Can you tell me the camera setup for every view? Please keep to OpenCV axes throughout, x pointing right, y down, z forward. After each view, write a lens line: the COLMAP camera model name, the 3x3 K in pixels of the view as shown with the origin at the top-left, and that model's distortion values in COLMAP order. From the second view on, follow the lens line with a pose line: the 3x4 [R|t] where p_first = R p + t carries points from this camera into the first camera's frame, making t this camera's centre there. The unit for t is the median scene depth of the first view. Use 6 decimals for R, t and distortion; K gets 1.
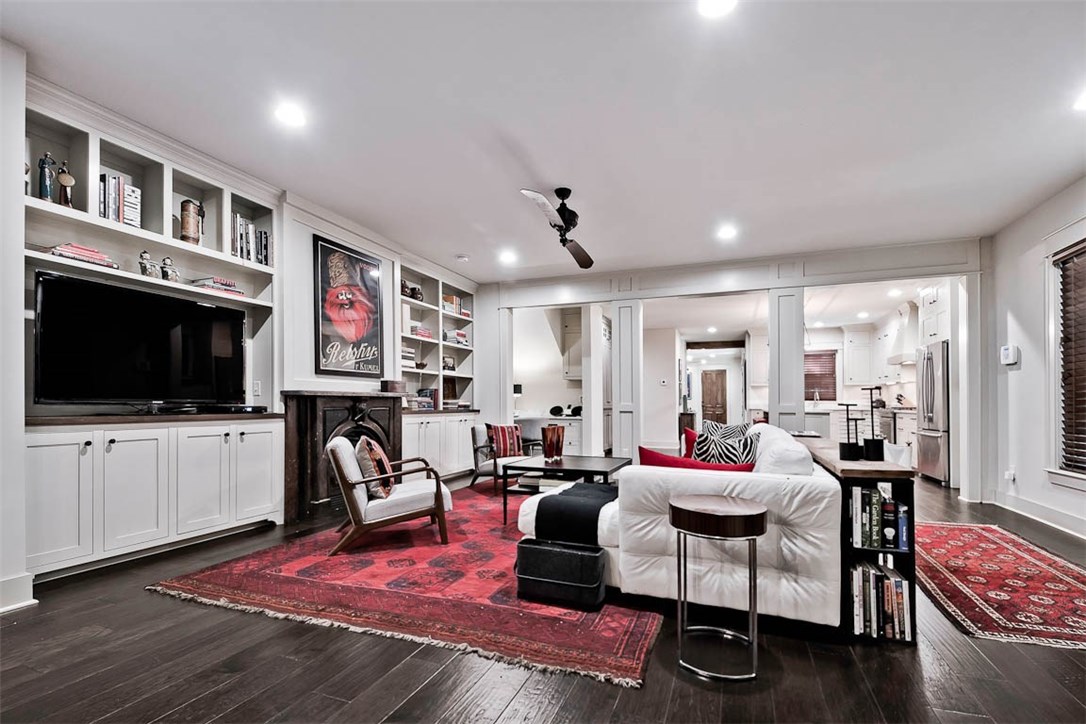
lens RADIAL K [[494.6, 0, 545.6], [0, 494.6, 398.1], [0, 0, 1]] dist [0.011289, -0.000397]
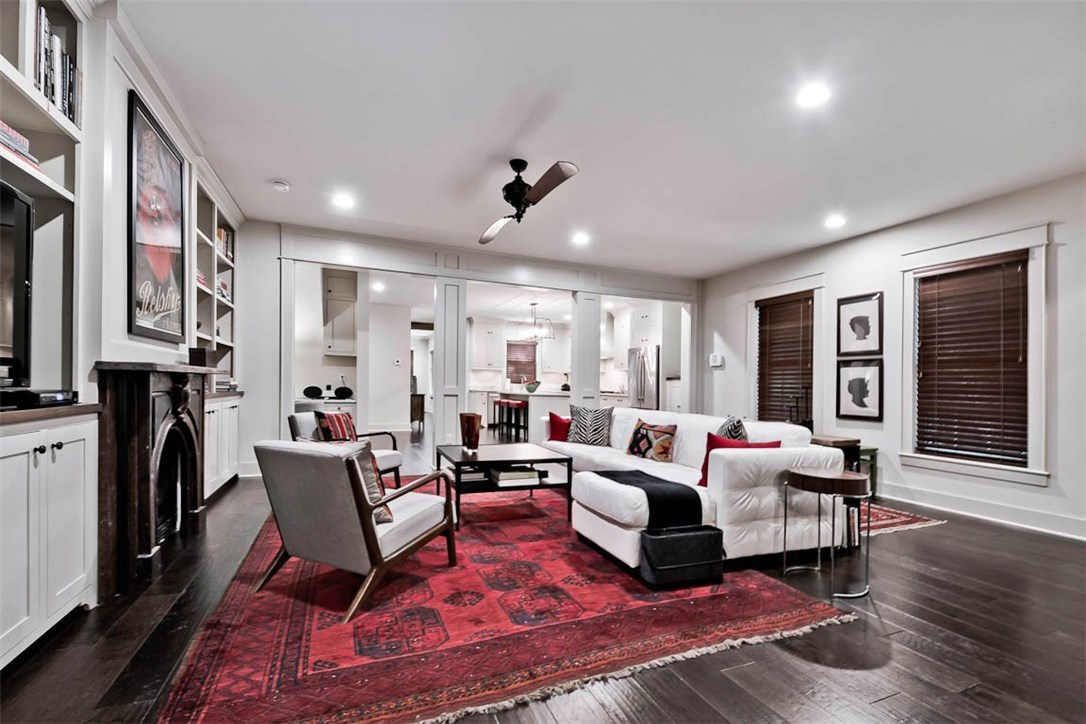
lens RADIAL K [[500.6, 0, 552.8], [0, 500.6, 380.2], [0, 0, 1]] dist [0.019451, -0.000753]
pose [[0.718787, 0.021917, 0.694885, -0.547496], [-0.027851, 0.999608, -0.002719, -0.006751], [-0.694673, -0.017399, 0.719115, 0.254908]]
